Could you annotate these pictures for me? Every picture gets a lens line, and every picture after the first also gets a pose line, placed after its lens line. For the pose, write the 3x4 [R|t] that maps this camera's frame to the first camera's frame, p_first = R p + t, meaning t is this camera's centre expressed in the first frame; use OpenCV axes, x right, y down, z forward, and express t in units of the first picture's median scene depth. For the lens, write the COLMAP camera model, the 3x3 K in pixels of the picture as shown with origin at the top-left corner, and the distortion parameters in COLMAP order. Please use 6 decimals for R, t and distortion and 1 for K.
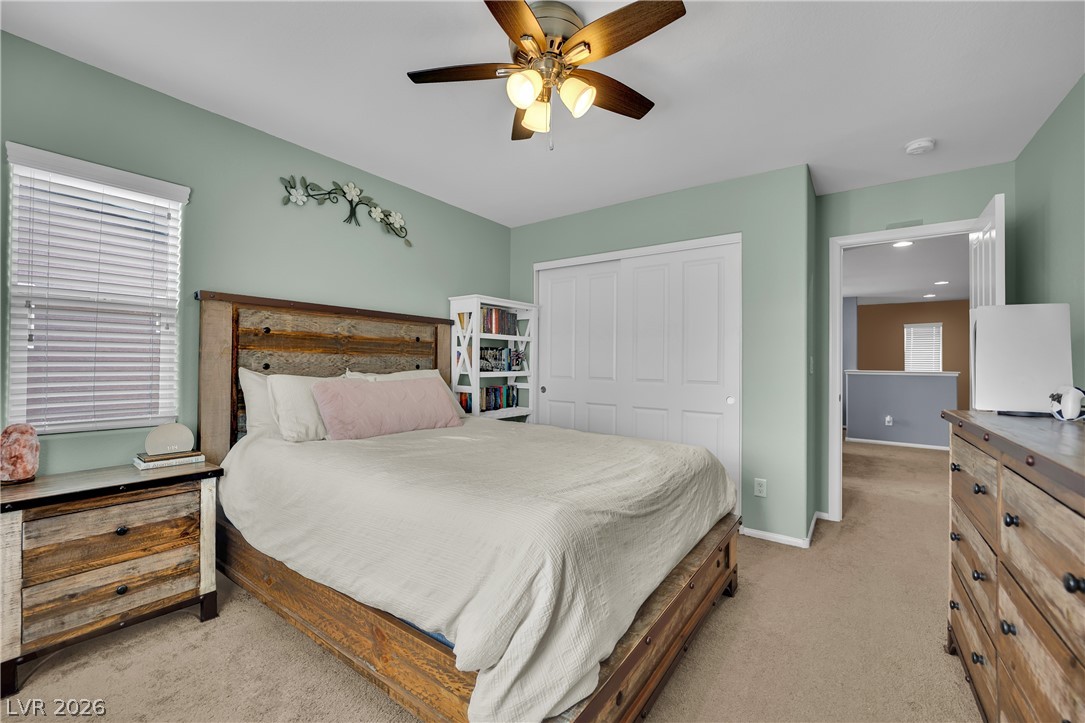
lens RADIAL K [[445.6, 0, 541.5], [0, 445.6, 361.5], [0, 0, 1]] dist [-0.015203, -0.000217]
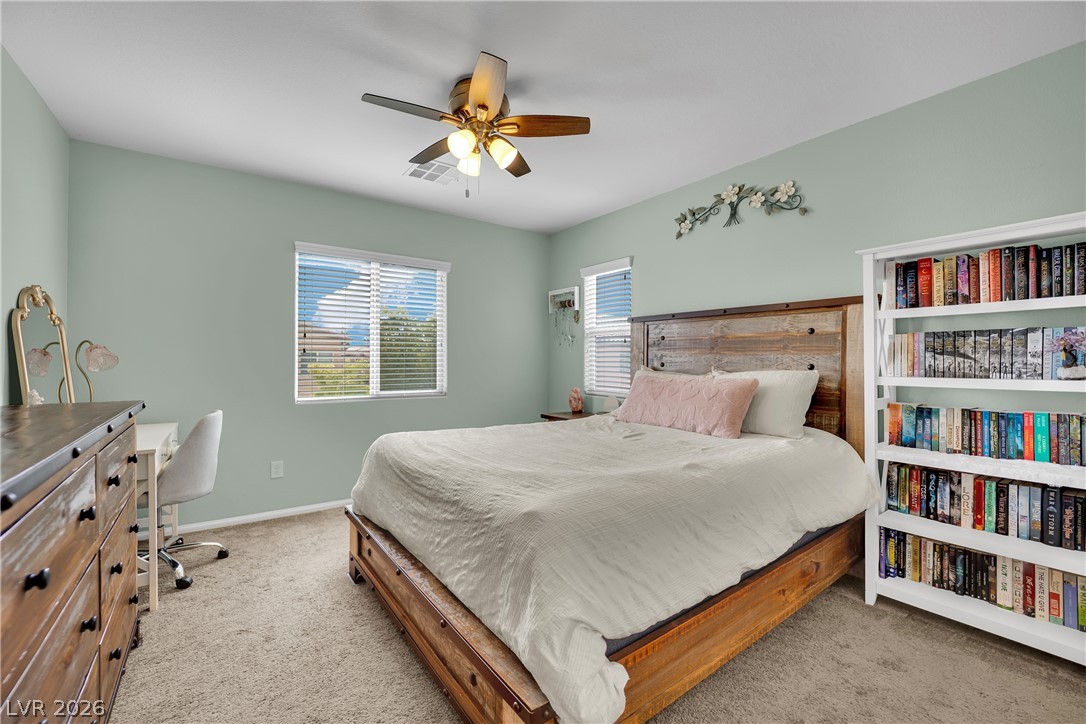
lens RADIAL K [[446.0, 0, 541.5], [0, 446.0, 359.9], [0, 0, 1]] dist [-0.015203, -0.000217]
pose [[-0.303675, -0.004806, -0.952763, 0.631726], [0.006089, 0.999957, -0.006984, 0.002437], [0.952756, -0.007922, -0.303633, 0.840038]]
